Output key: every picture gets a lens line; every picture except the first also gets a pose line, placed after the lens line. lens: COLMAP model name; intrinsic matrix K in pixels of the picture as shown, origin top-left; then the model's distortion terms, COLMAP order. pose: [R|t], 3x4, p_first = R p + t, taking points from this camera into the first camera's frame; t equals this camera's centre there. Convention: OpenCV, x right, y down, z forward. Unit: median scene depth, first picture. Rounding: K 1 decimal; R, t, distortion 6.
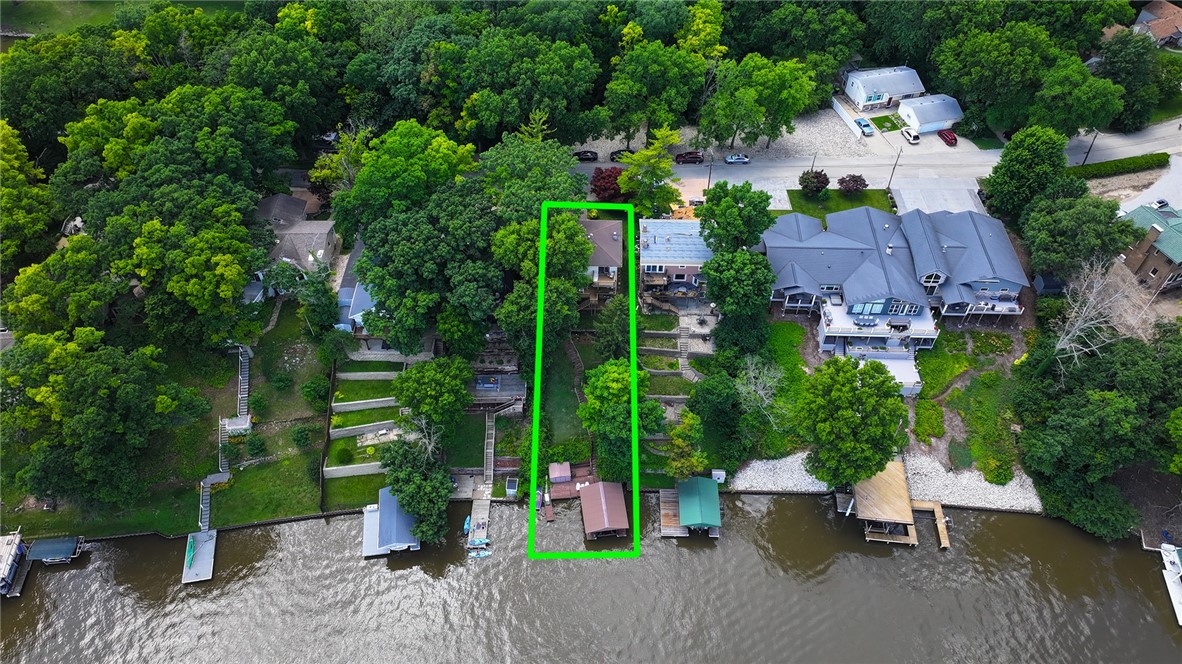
lens RADIAL K [[827.6, 0, 591.0], [0, 827.6, 332.0], [0, 0, 1]] dist [0.002376, 0.004734]
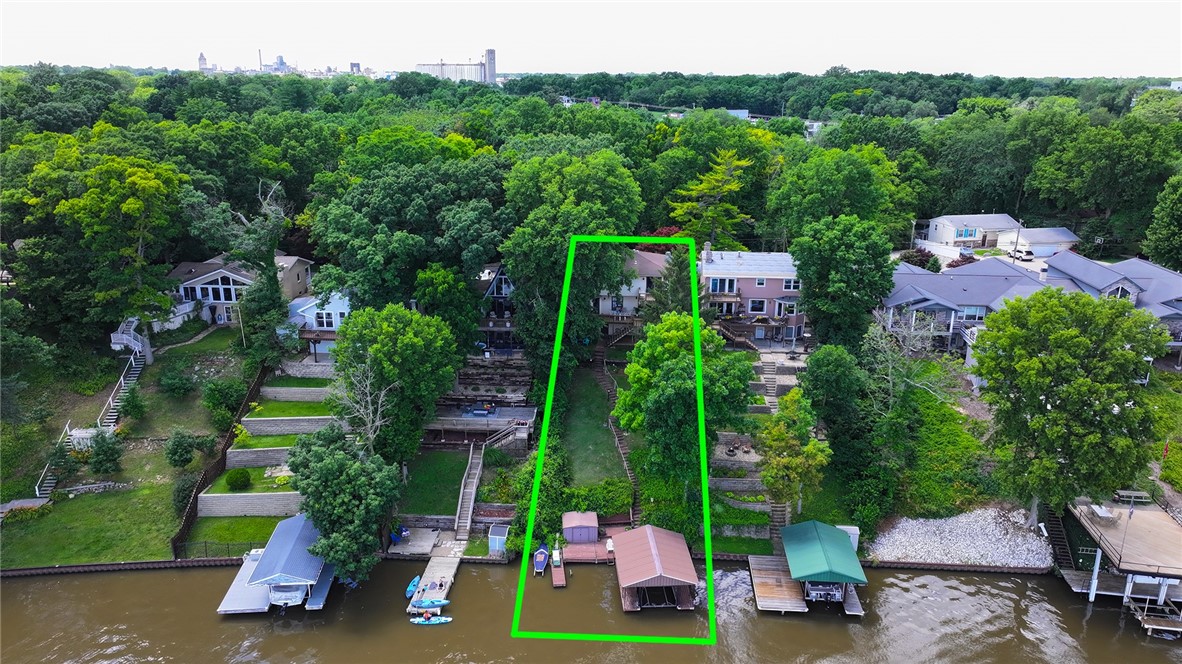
lens RADIAL K [[827.6, 0, 591.0], [0, 827.6, 332.0], [0, 0, 1]] dist [0.002376, 0.004734]
pose [[0.998495, 0.021869, -0.050293, -0.002317], [-0.044855, 0.853297, -0.519492, 0.362356], [0.031554, 0.520966, 0.852994, 0.409264]]
